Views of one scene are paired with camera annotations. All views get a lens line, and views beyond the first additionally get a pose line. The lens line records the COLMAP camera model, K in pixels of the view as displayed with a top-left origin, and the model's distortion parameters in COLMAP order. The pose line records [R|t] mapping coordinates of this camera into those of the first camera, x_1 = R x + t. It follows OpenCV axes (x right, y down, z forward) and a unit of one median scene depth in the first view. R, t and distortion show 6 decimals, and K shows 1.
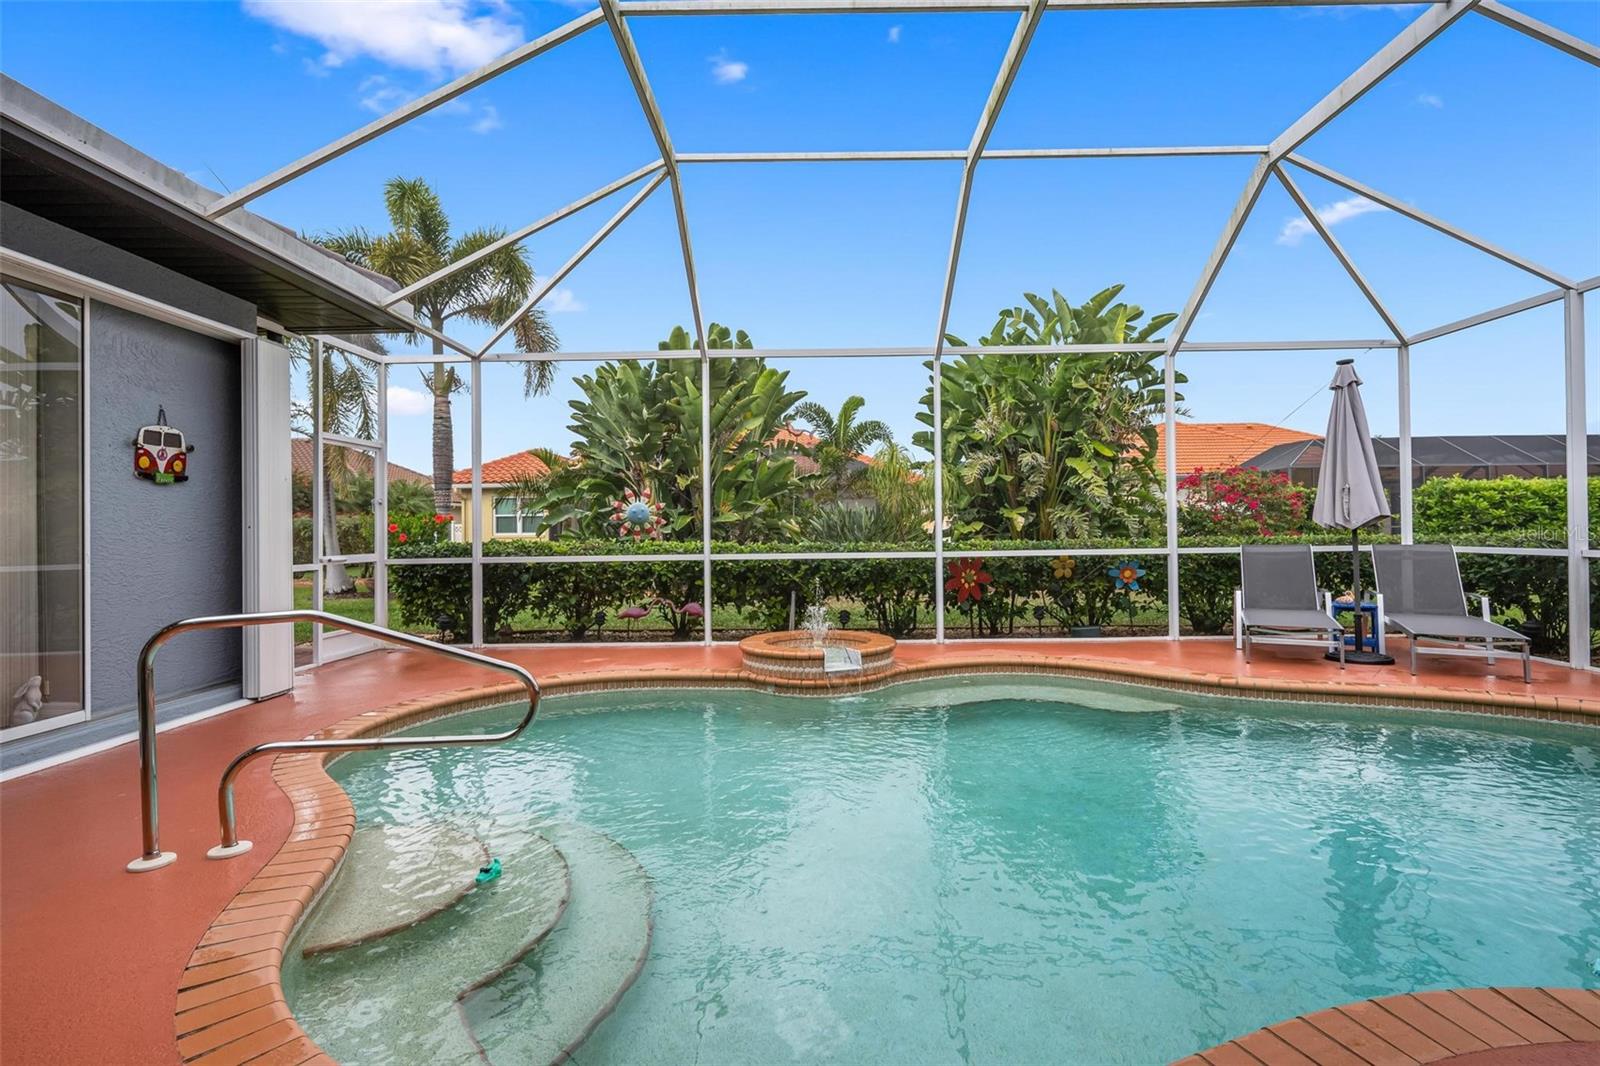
lens RADIAL K [[749.4, 0, 802.1], [0, 749.4, 520.9], [0, 0, 1]] dist [-0.006365, 0.002182]
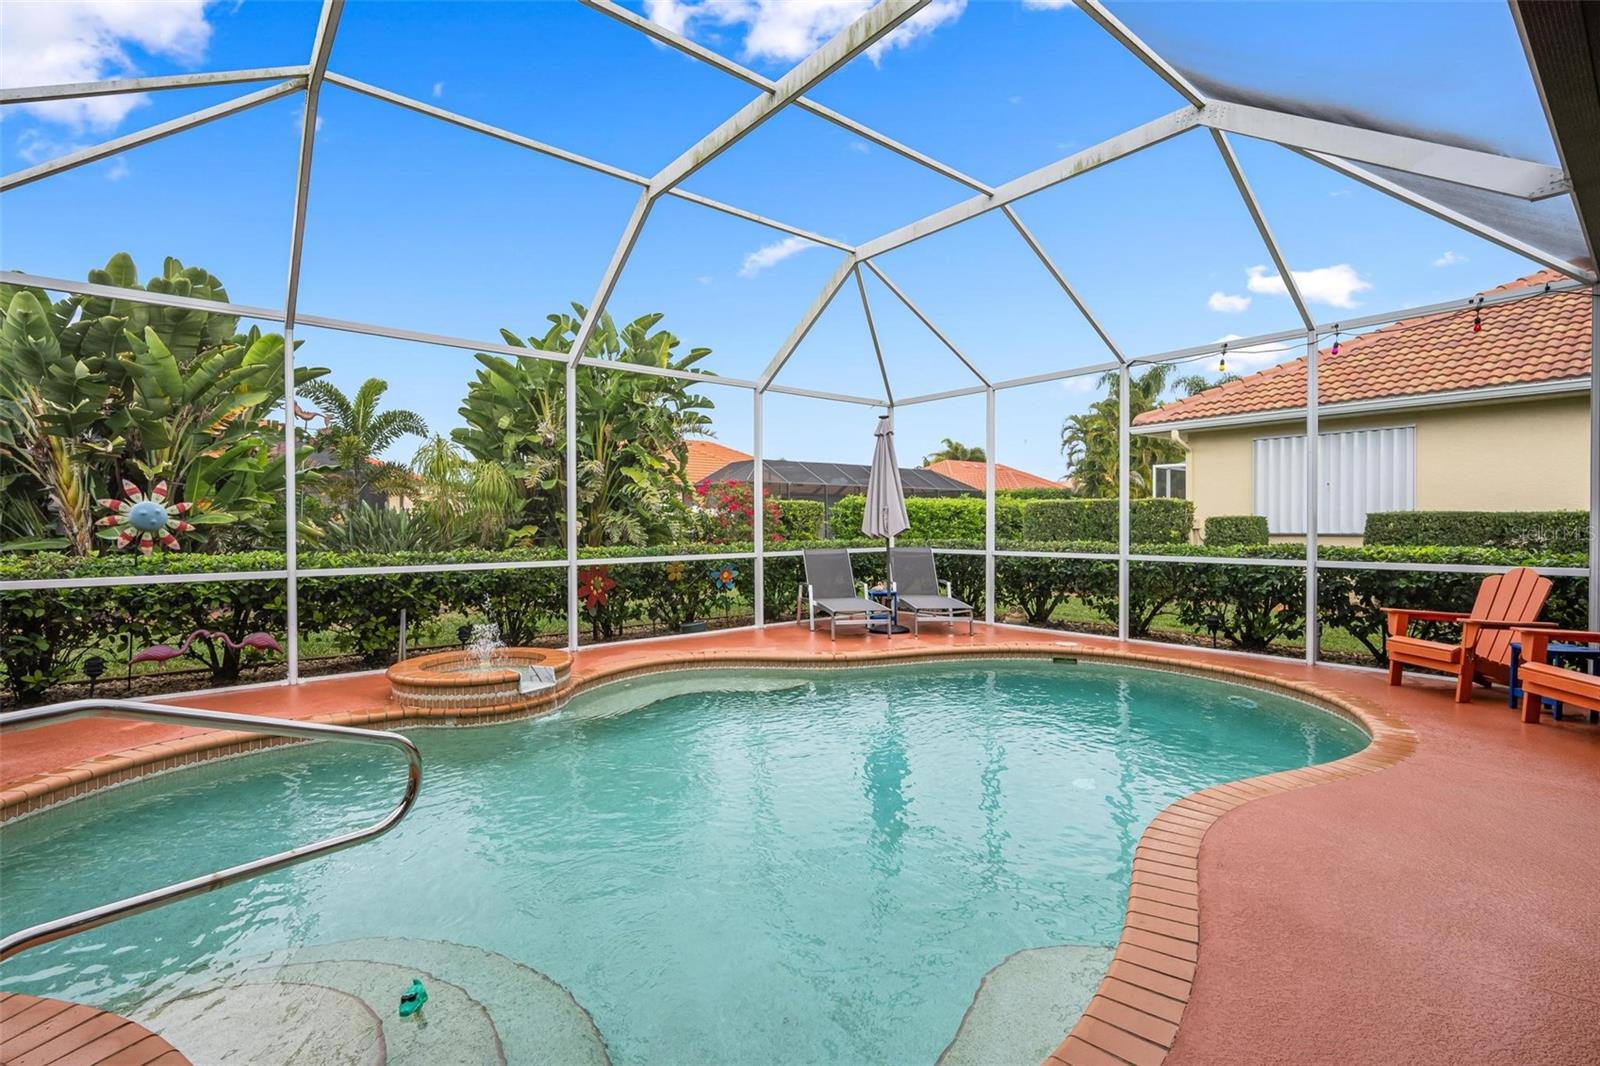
lens RADIAL K [[733.4, 0, 792.2], [0, 733.4, 531.0], [0, 0, 1]] dist [-0.003191, -0.000102]
pose [[0.757874, 0.000920, 0.652401, -0.220490], [-0.011866, 0.999853, 0.012376, -0.012579], [-0.652293, -0.017121, 0.757773, 0.060820]]
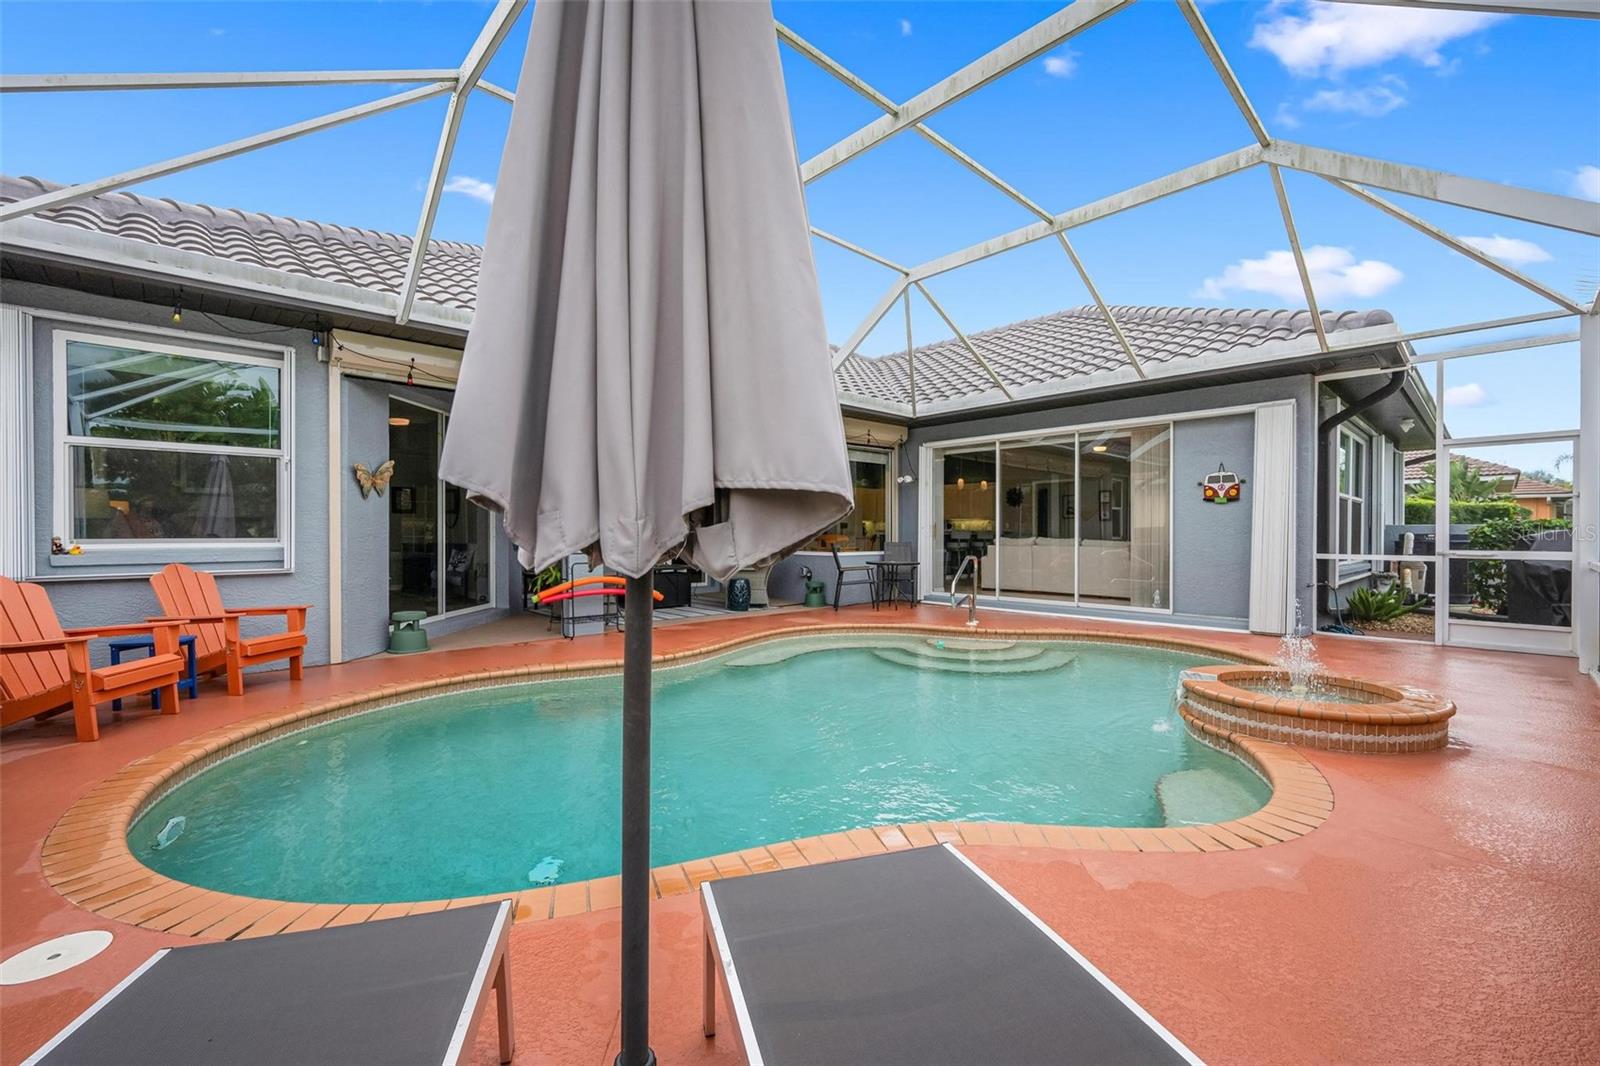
lens RADIAL K [[686.0, 0, 823.2], [0, 686.0, 534.4], [0, 0, 1]] dist [0.010964, 0.000773]
pose [[-0.715935, 0.018481, -0.697922, 0.630722], [0.019378, 0.999790, 0.006596, -0.001608], [0.697898, -0.008802, -0.716143, 0.919984]]
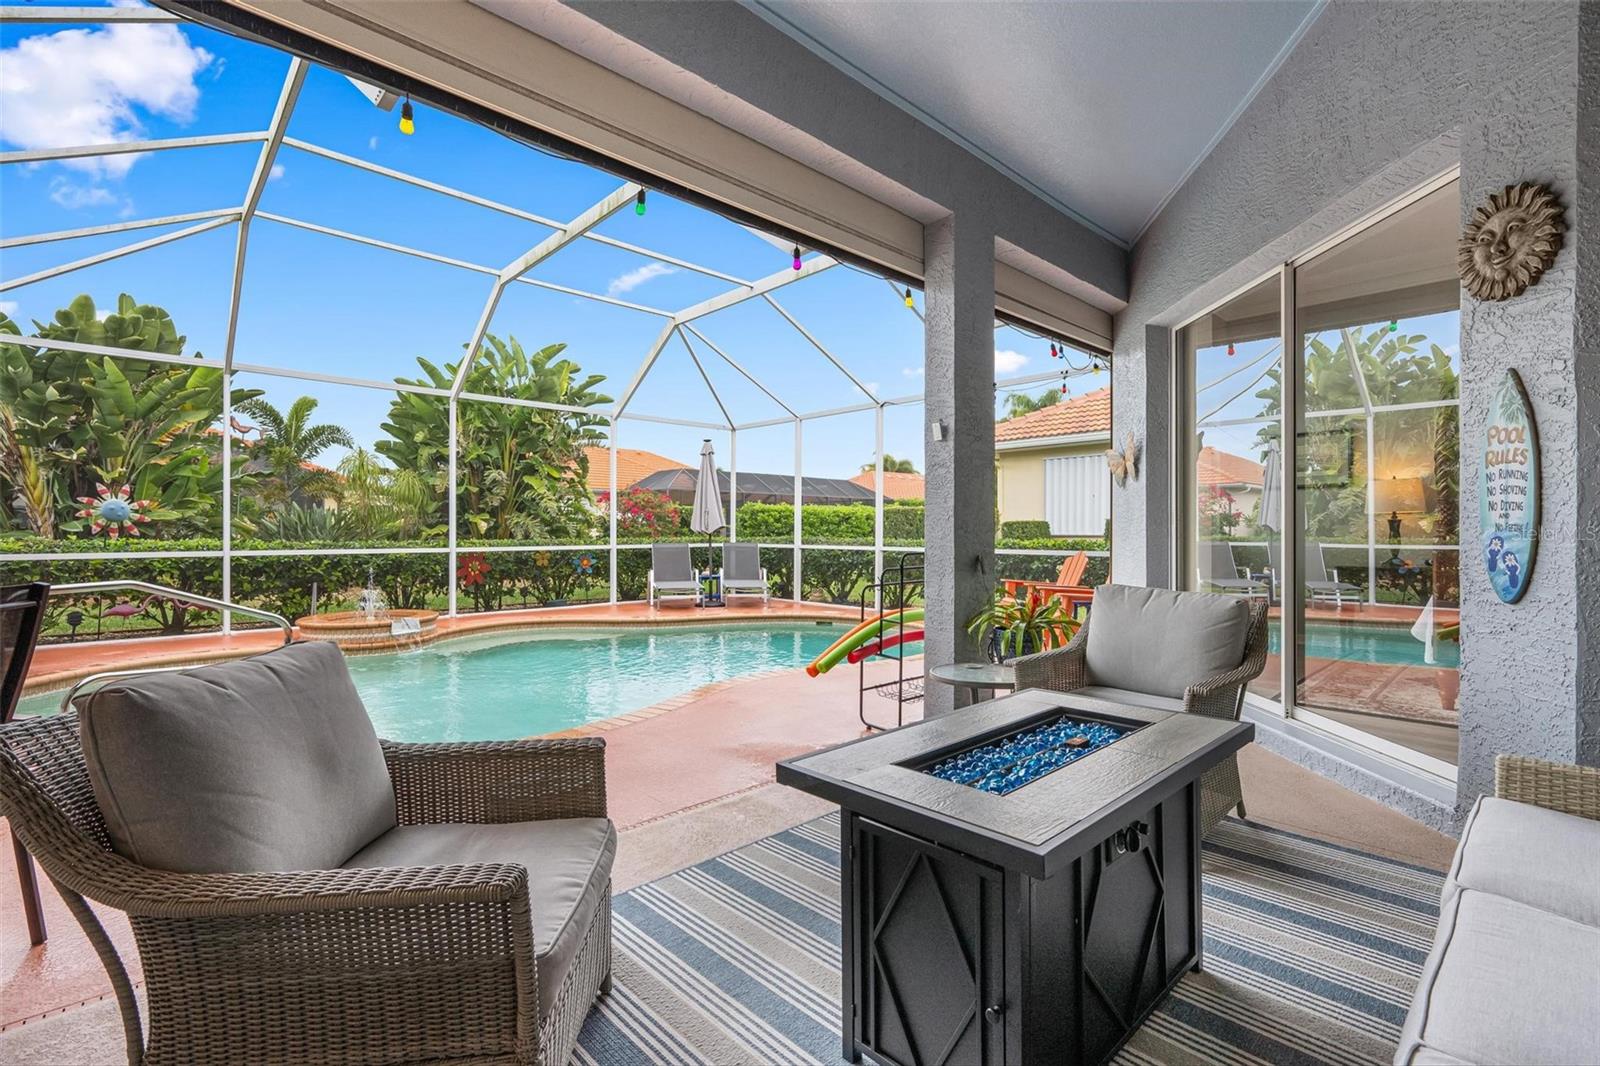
lens RADIAL K [[733.4, 0, 805.7], [0, 733.4, 531.8], [0, 0, 1]] dist [-0.003191, -0.000102]
pose [[0.713635, 0.012164, 0.700412, -0.257940], [-0.018261, 0.999832, 0.001242, 0.000299], [-0.700279, -0.013677, 0.713738, -0.326105]]
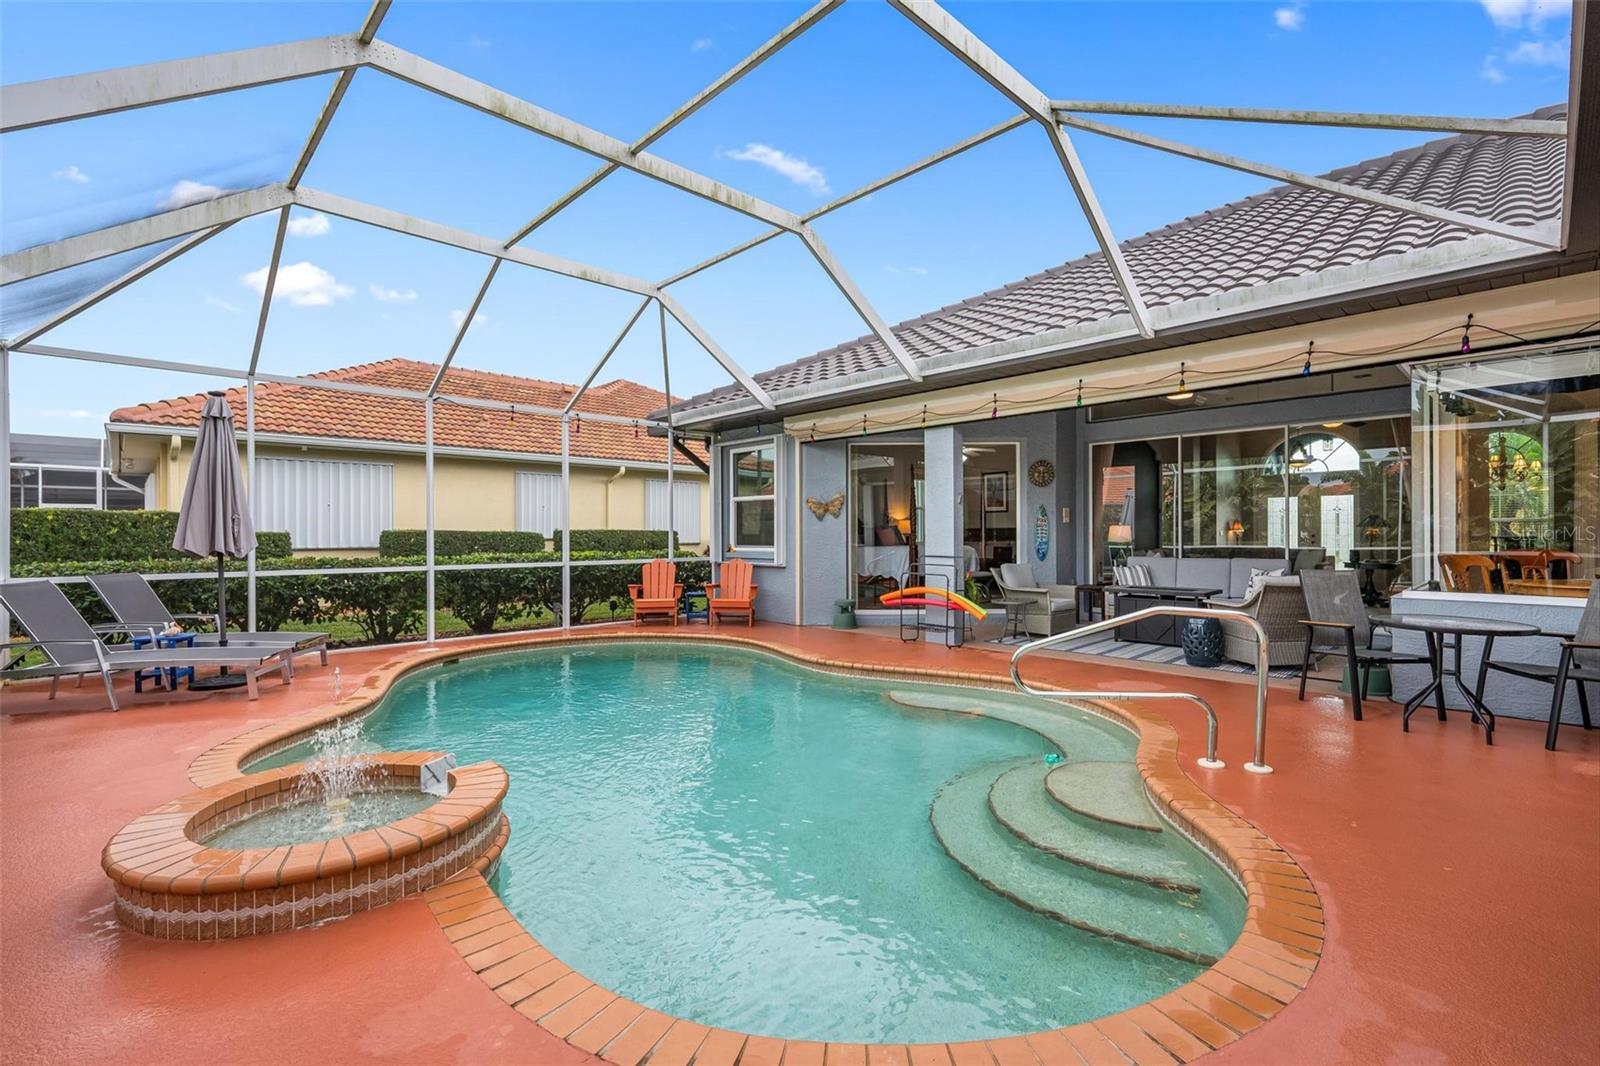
lens RADIAL K [[733.4, 0, 797.5], [0, 733.4, 536.8], [0, 0, 1]] dist [-0.003191, -0.000102]
pose [[-0.703072, 0.009481, 0.711056, -0.386924], [0.000829, 0.999921, -0.012513, -0.004208], [-0.711118, -0.008208, -0.703024, 0.905622]]
